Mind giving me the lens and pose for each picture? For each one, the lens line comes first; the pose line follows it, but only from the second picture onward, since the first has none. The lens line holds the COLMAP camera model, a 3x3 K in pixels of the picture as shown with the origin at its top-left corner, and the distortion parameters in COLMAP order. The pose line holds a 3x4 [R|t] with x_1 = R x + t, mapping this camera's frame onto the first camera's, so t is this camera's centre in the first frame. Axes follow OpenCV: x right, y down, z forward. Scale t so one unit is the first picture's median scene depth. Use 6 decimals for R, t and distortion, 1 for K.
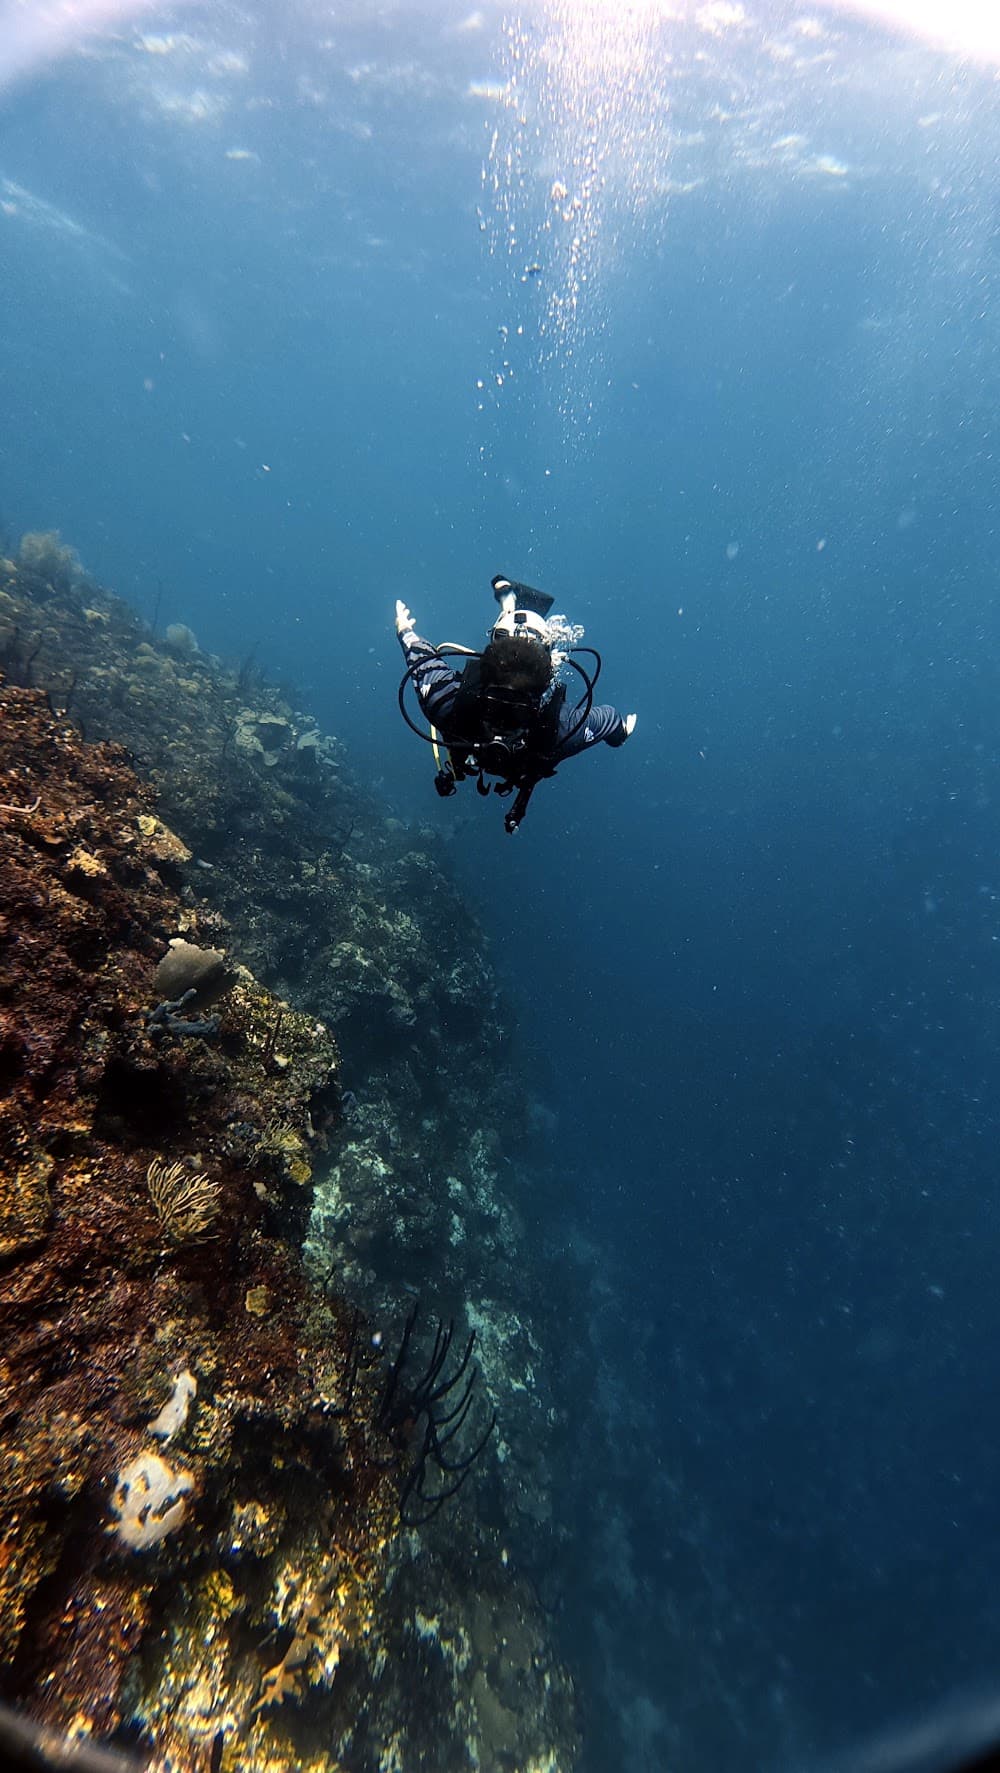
lens RADIAL K [[804.9, 0, 472.7], [0, 804.9, 898.6], [0, 0, 1]] dist [0.167956, 0.000041]
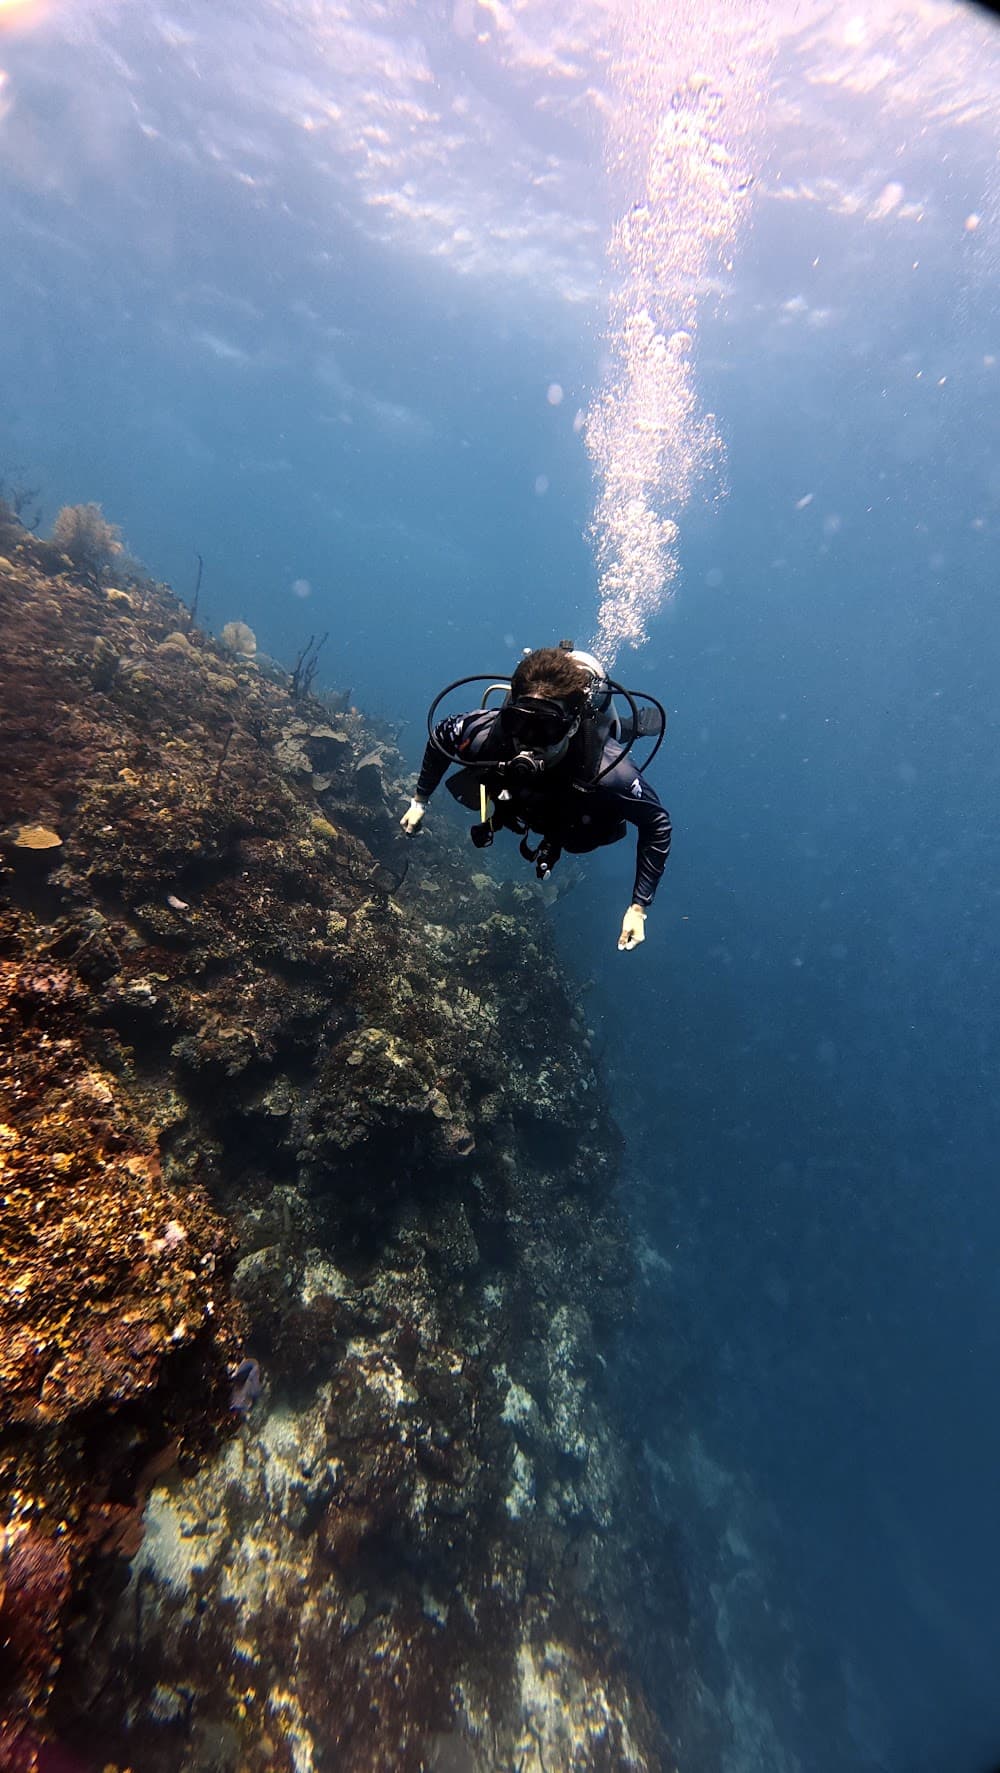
lens RADIAL K [[809.8, 0, 500.0], [0, 809.8, 886.5], [0, 0, 1]] dist [0.144698, 0.045737]
pose [[0.991059, 0.058176, -0.120072, 0.025165], [-0.071266, 0.991619, -0.107767, 0.000705], [0.112797, 0.115360, 0.986899, 0.281805]]
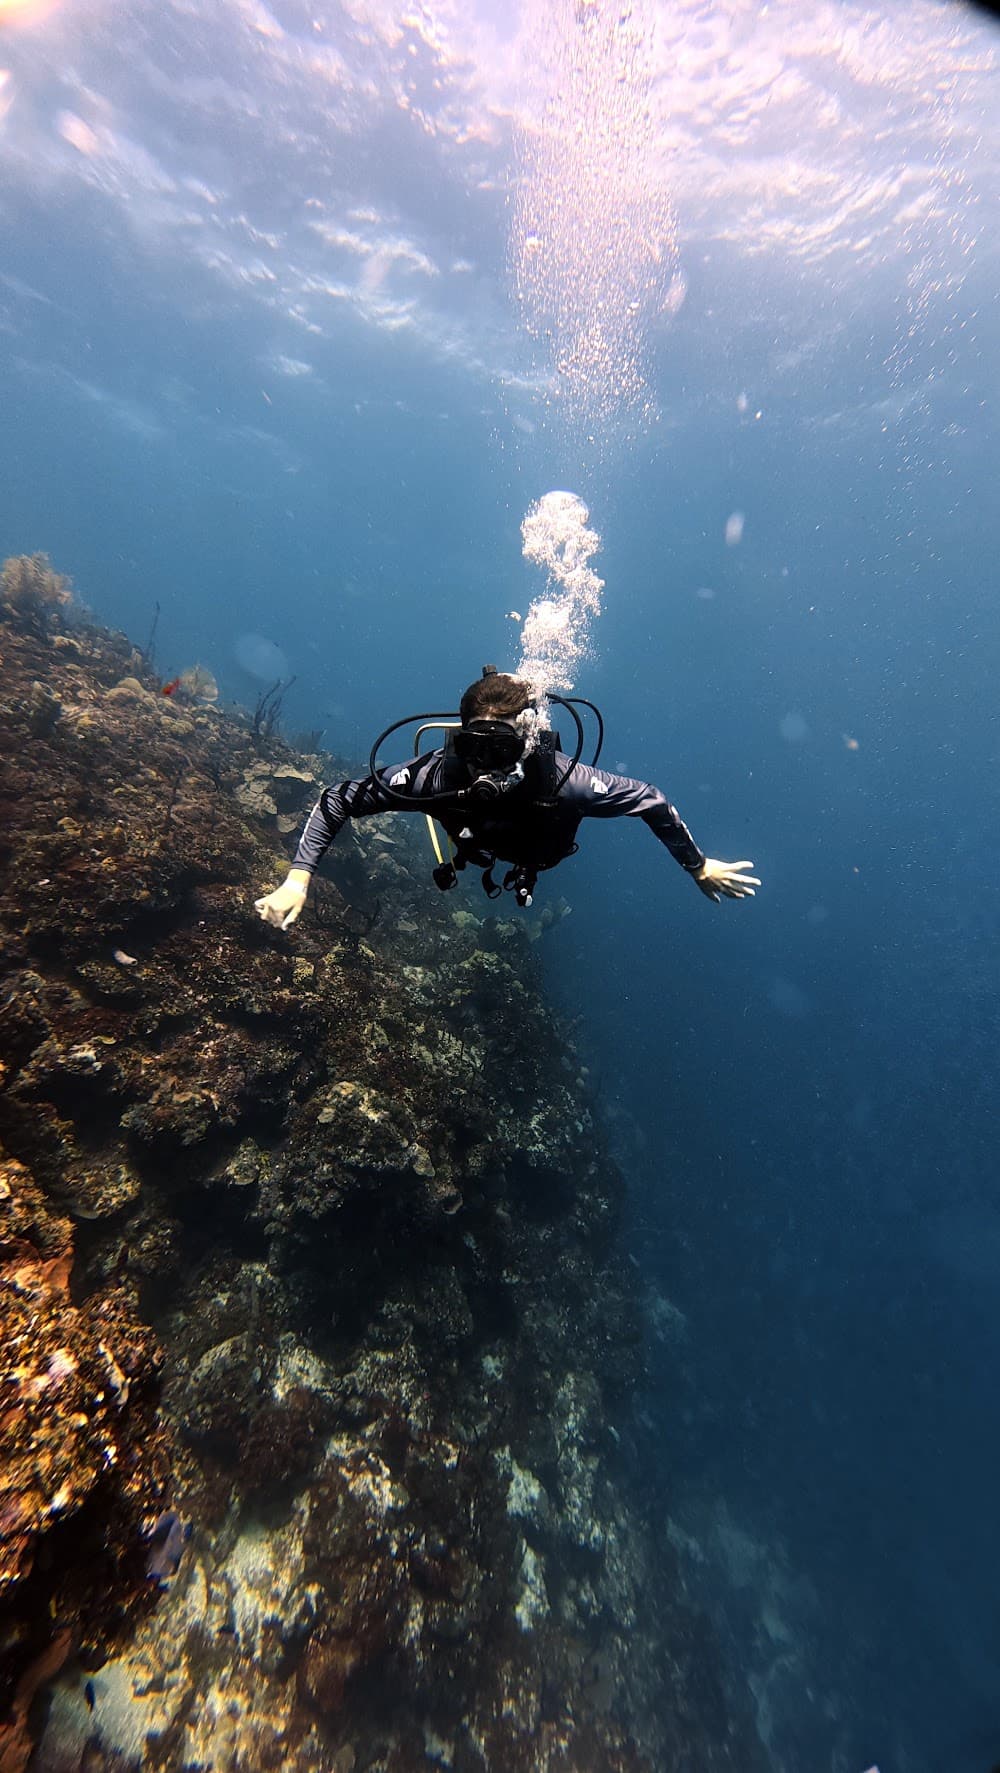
lens RADIAL K [[807.6, 0, 500.0], [0, 807.6, 886.5], [0, 0, 1]] dist [0.177177, 0.000175]
pose [[0.993880, 0.002148, -0.110443, 0.034595], [-0.019297, 0.987812, -0.154448, -0.001174], [0.108765, 0.155634, 0.981809, 0.317256]]
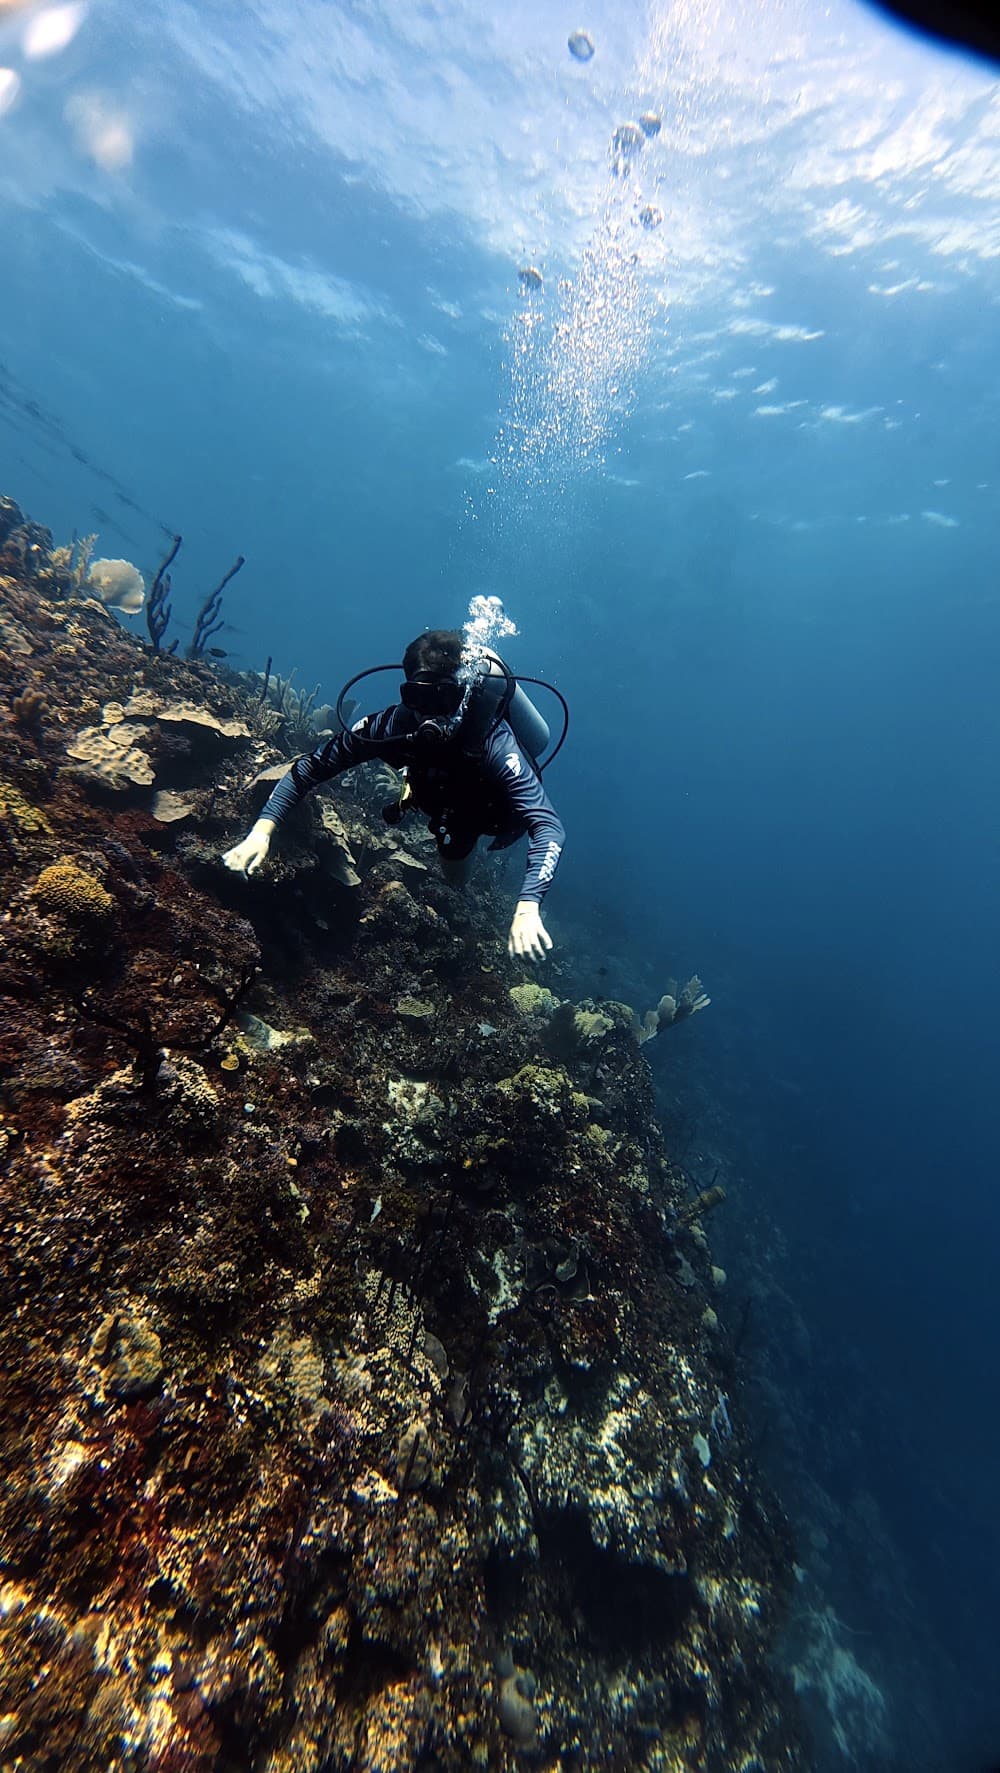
lens RADIAL K [[807.6, 0, 500.0], [0, 807.6, 886.5], [0, 0, 1]] dist [0.177177, 0.000175]
pose [[0.955580, 0.068369, -0.286691, 0.032357], [-0.130764, 0.970091, -0.204511, -0.075578], [0.264135, 0.232915, 0.935940, 0.728792]]
